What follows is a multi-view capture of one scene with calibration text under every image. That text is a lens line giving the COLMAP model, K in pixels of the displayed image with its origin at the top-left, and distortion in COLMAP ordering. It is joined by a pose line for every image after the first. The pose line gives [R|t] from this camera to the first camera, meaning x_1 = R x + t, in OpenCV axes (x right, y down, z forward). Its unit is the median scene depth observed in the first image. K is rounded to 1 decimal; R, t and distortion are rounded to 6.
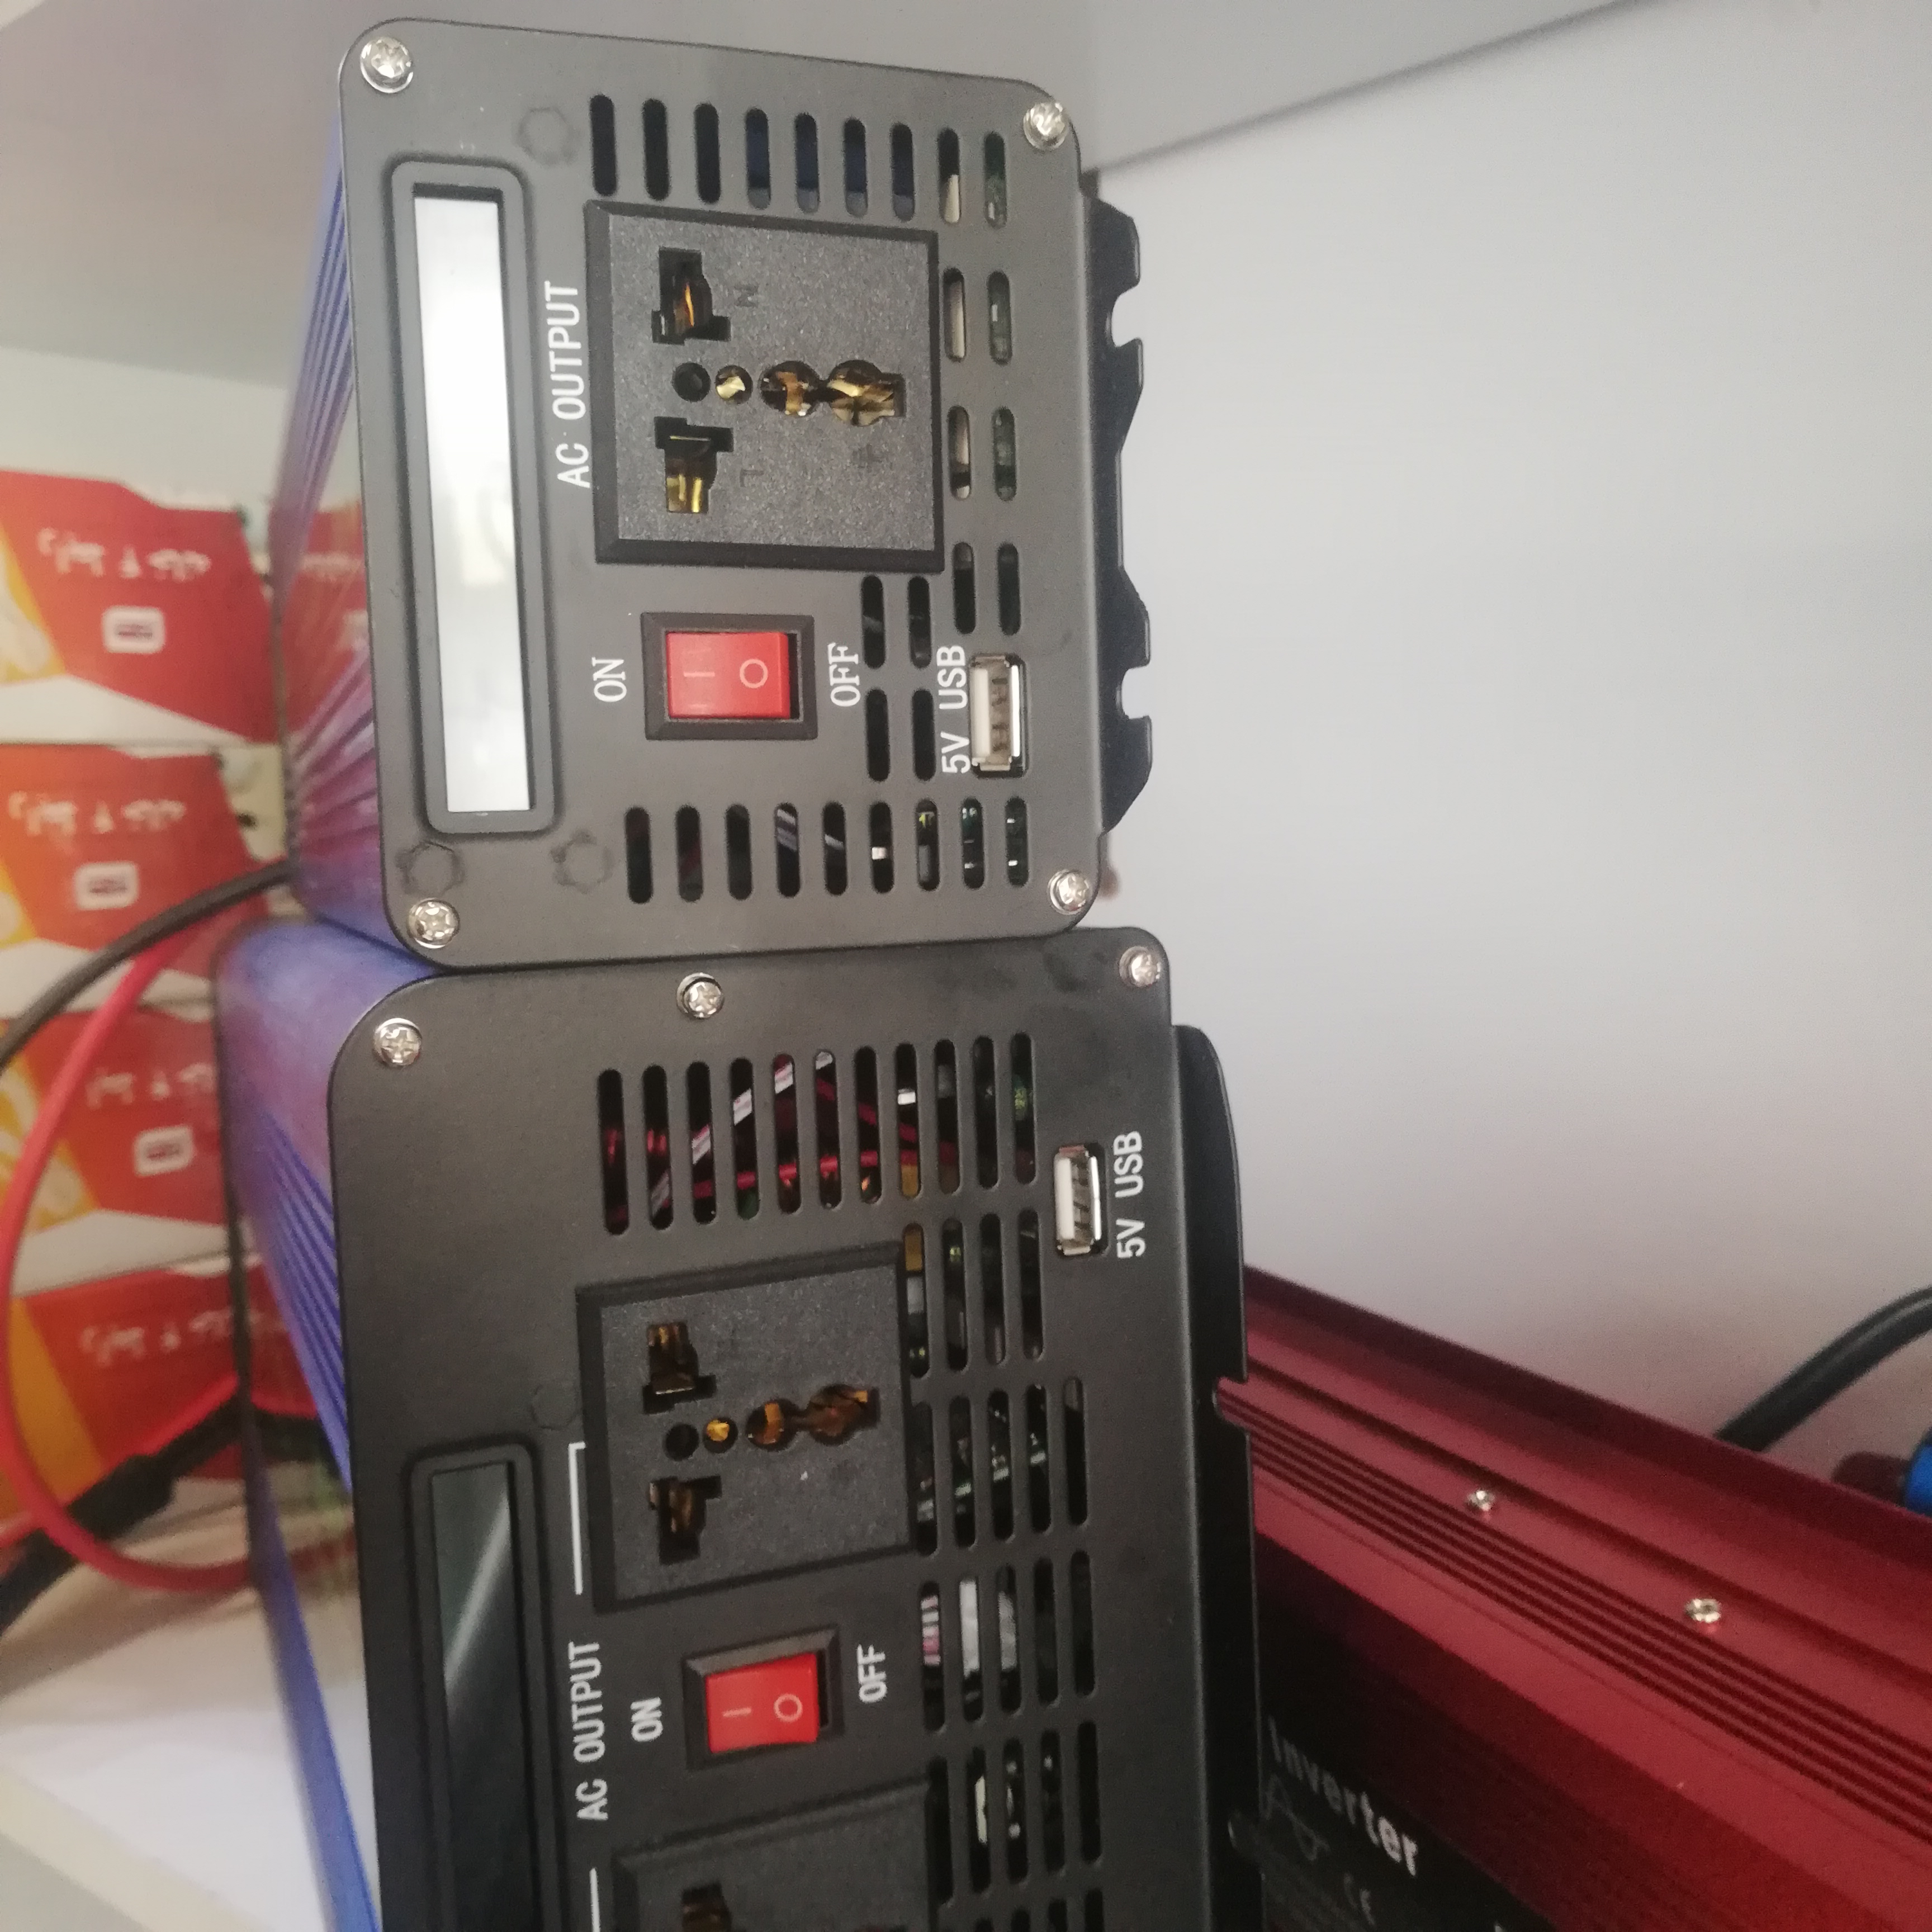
lens RADIAL K [[2008.5, 0, 962.9], [0, 2008.5, 947.3], [0, 0, 1]] dist [0.145062, -0.521028]
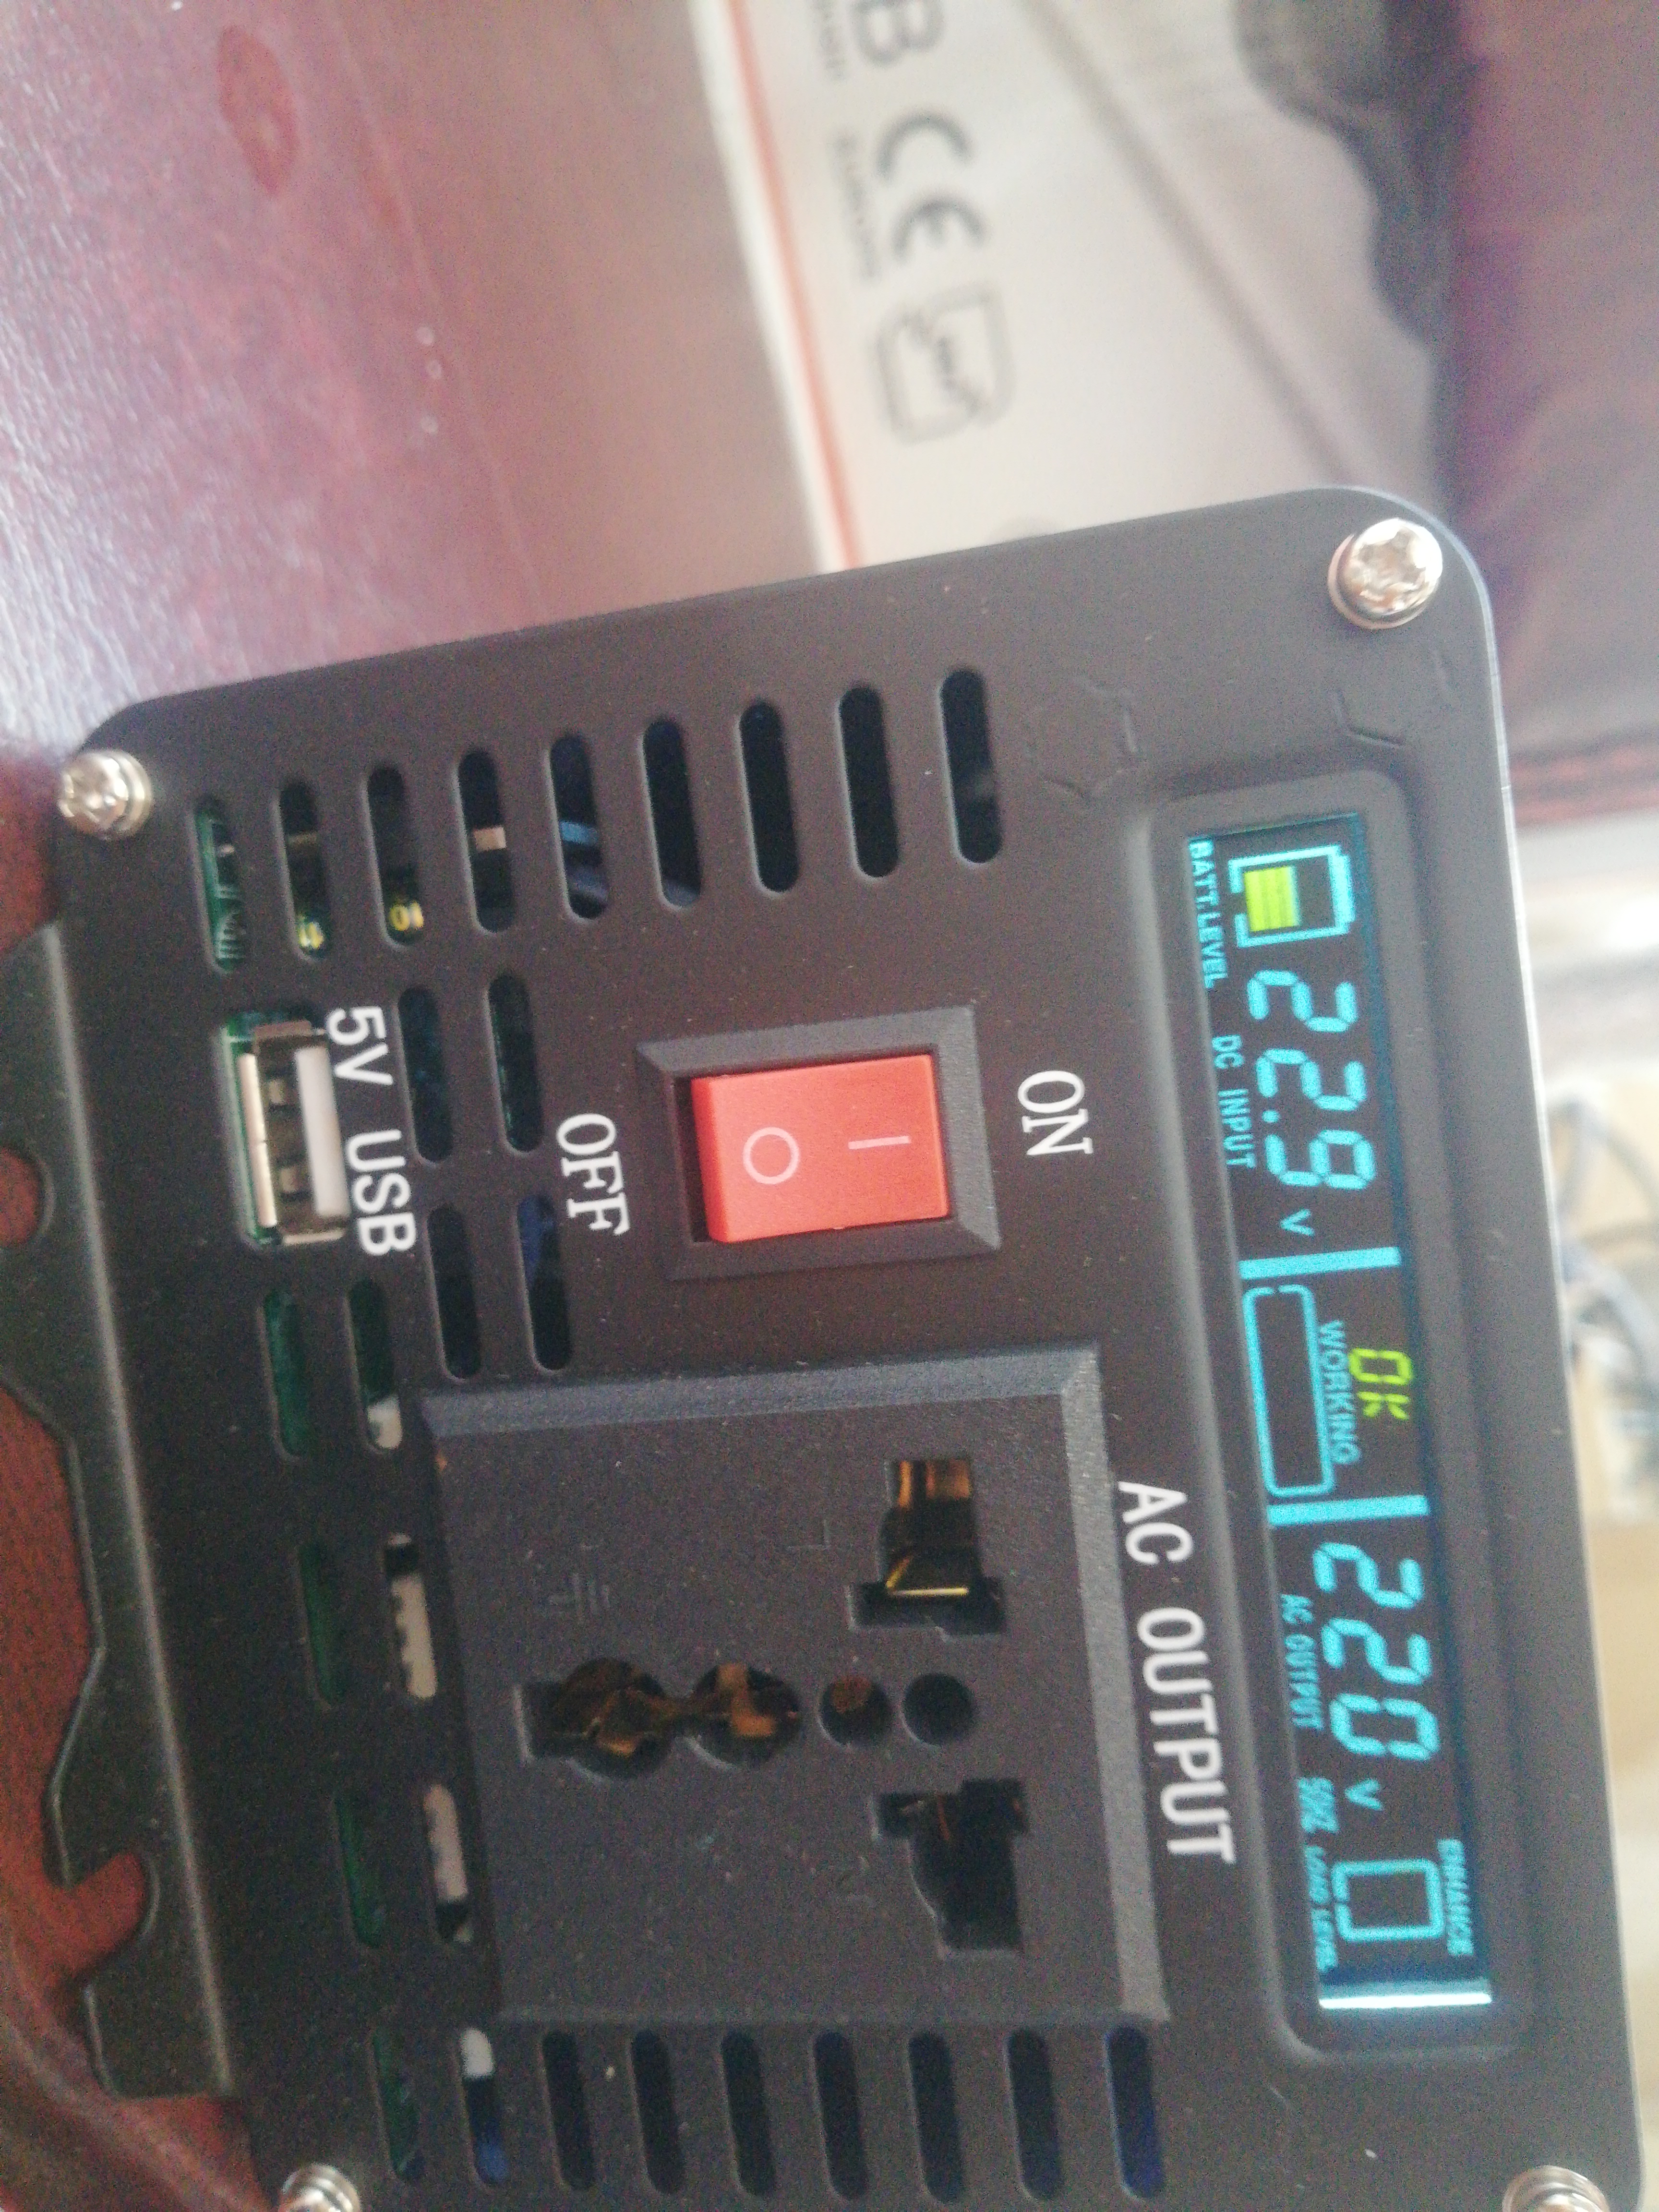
lens RADIAL K [[1733.4, 0, 829.5], [0, 1733.4, 1106.0], [0, 0, 1]] dist [0.078934, -0.000130]
pose [[-0.983244, 0.100284, -0.152234, -0.052766], [-0.085406, -0.991181, -0.101326, -0.078786], [-0.161052, -0.086626, 0.983137, 0.561510]]
